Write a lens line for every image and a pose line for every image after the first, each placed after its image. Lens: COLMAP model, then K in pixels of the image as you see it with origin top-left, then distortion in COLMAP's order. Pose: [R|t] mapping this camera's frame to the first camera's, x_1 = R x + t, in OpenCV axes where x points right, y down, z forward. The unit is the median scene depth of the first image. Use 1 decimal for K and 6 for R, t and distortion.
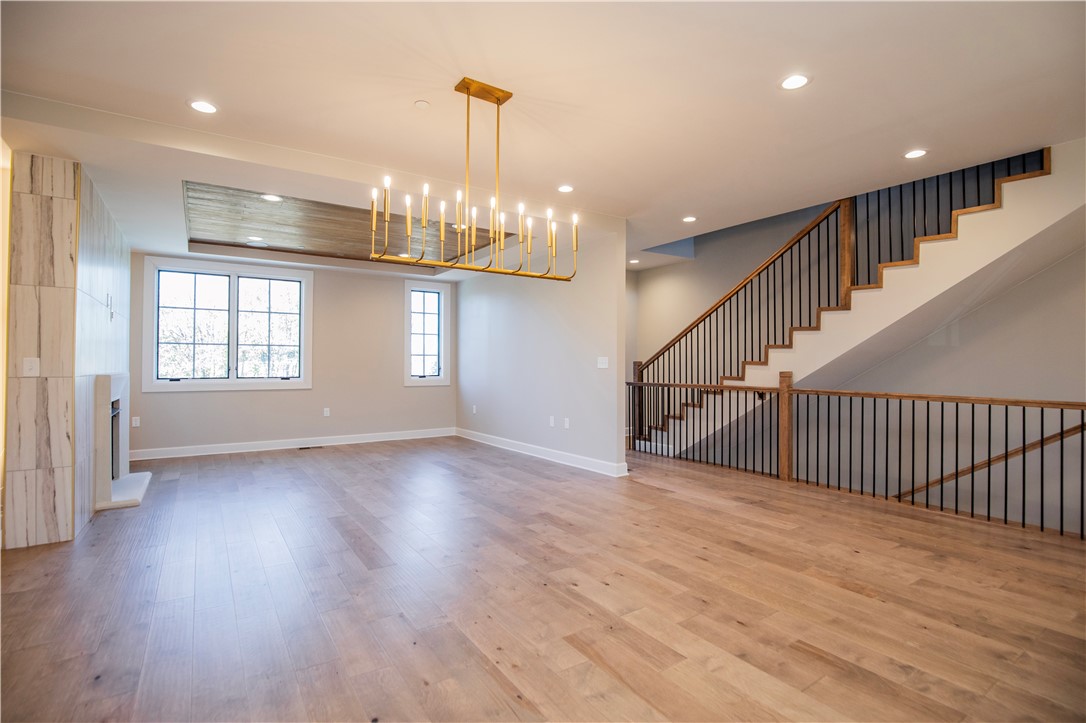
lens RADIAL K [[523.4, 0, 558.7], [0, 523.4, 360.6], [0, 0, 1]] dist [-0.021522, 0.000813]
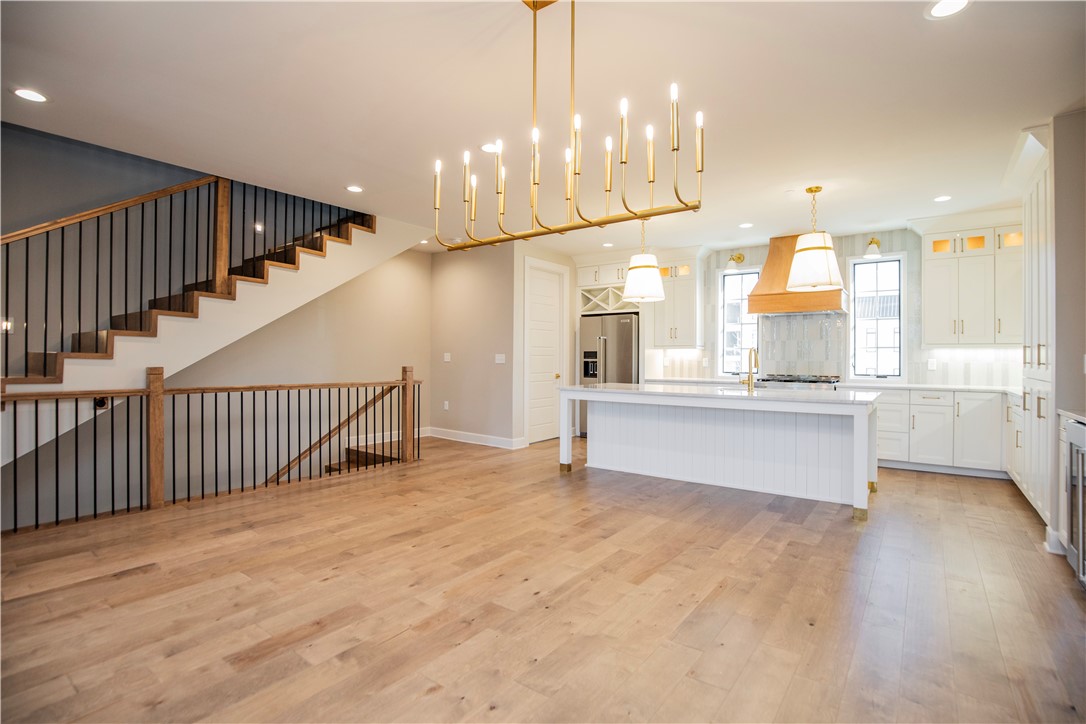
lens RADIAL K [[510.6, 0, 557.1], [0, 510.6, 358.0], [0, 0, 1]] dist [-0.023281, 0.000071]
pose [[-0.327962, -0.002284, 0.944688, -0.736930], [-0.012190, 0.999924, -0.001815, 0.003485], [-0.944612, -0.012111, -0.327965, 1.102113]]
